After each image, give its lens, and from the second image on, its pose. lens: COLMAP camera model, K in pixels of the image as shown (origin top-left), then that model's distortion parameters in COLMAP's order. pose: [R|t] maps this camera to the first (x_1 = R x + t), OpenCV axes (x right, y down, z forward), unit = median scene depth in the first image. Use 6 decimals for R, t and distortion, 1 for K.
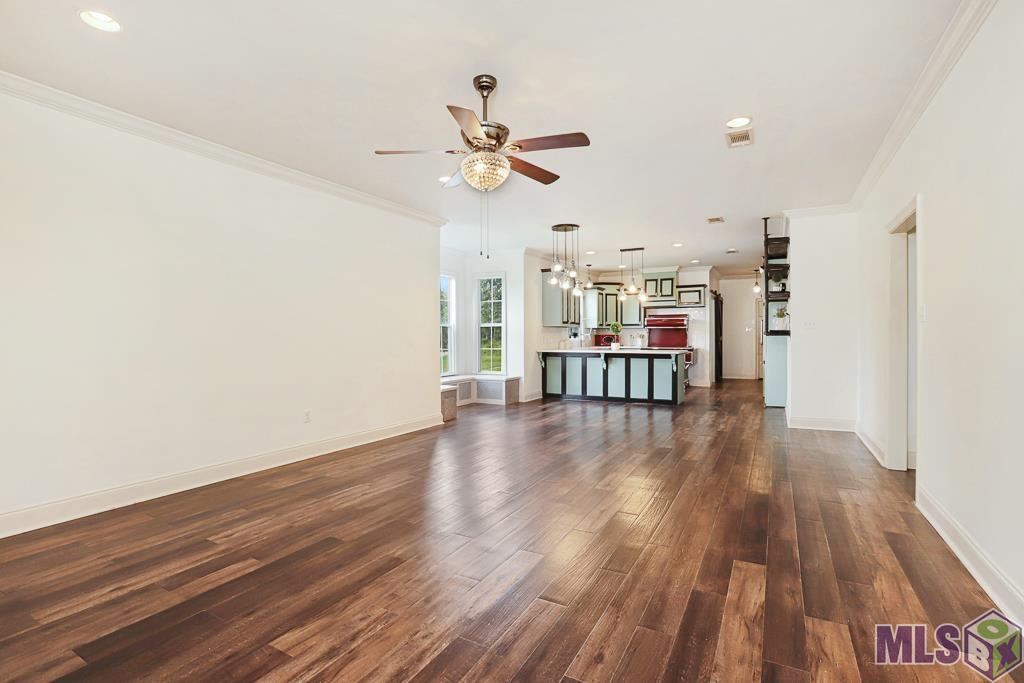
lens RADIAL K [[551.2, 0, 506.6], [0, 551.2, 341.0], [0, 0, 1]] dist [-0.024941, -0.000507]
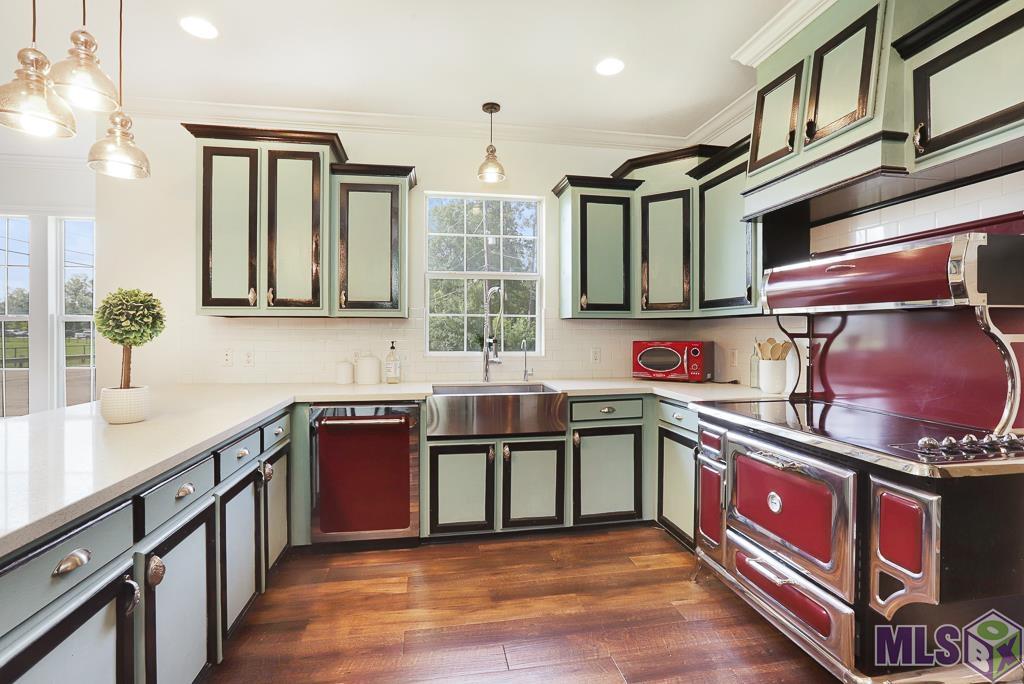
lens RADIAL K [[478.2, 0, 510.5], [0, 478.2, 333.1], [0, 0, 1]] dist [-0.020184, 0.003493]
pose [[0.603939, 0.007088, -0.796999, 0.347481], [-0.011070, 0.999939, 0.000504, -0.015168], [0.796953, 0.008518, 0.603981, 0.821698]]
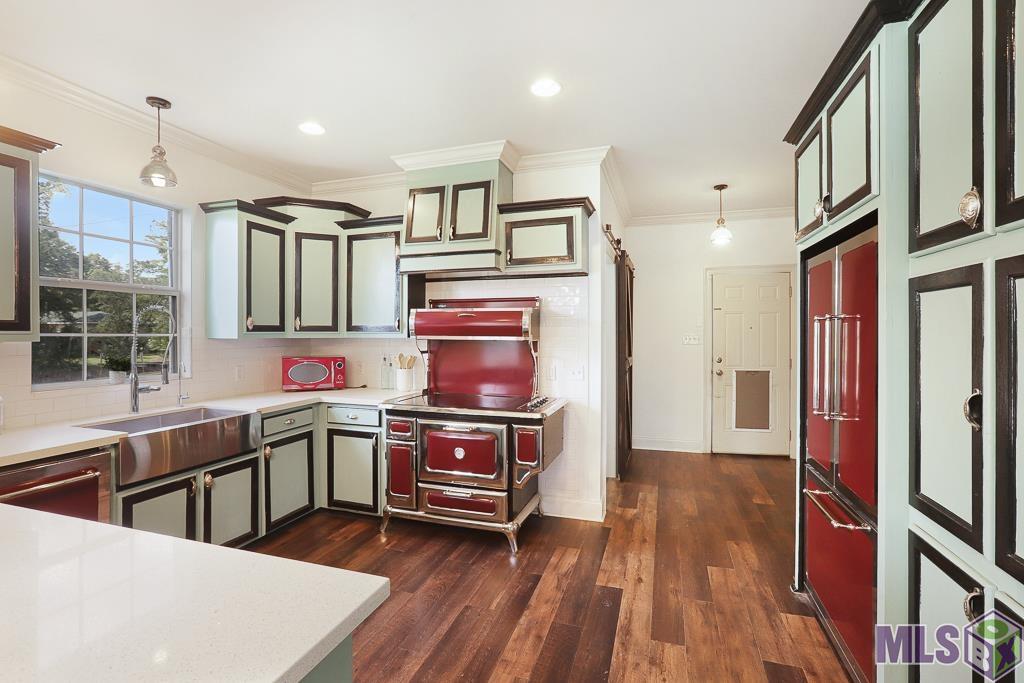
lens RADIAL K [[478.2, 0, 506.9], [0, 478.2, 332.5], [0, 0, 1]] dist [-0.020184, 0.003493]
pose [[0.989793, 0.007291, 0.142326, 0.272635], [-0.005618, 0.999910, -0.012153, -0.024475], [-0.142402, 0.011229, 0.989745, 0.724629]]
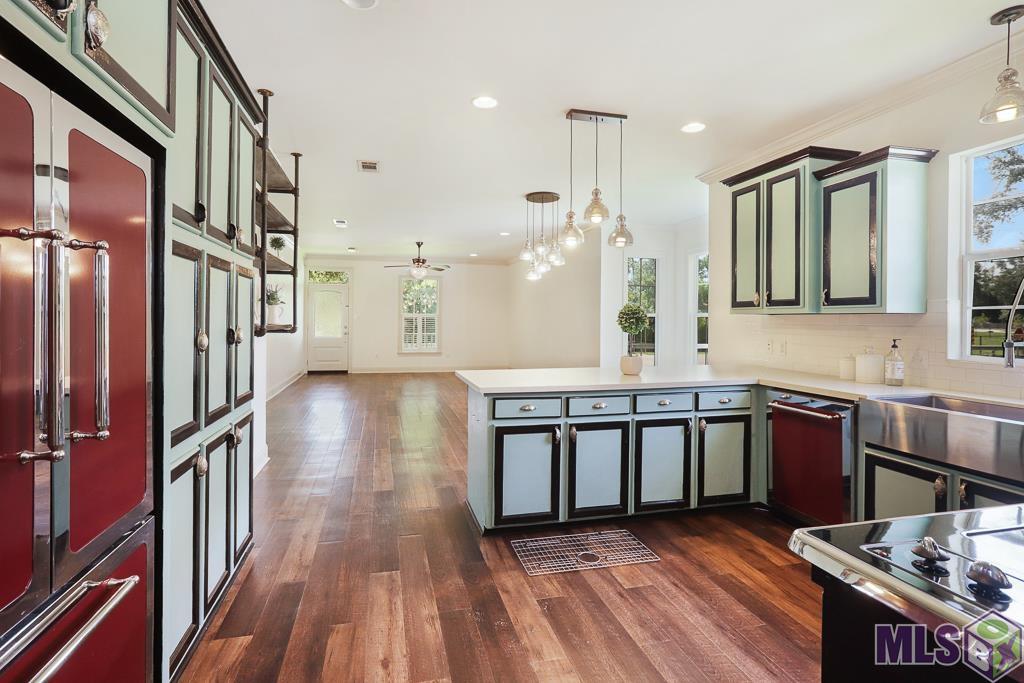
lens RADIAL K [[478.2, 0, 501.2], [0, 478.2, 320.7], [0, 0, 1]] dist [-0.020184, 0.003493]
pose [[-0.741342, -0.000411, -0.671127, 0.399181], [-0.010397, 0.999887, 0.010872, -0.019449], [0.671047, 0.015038, -0.741262, 0.965846]]
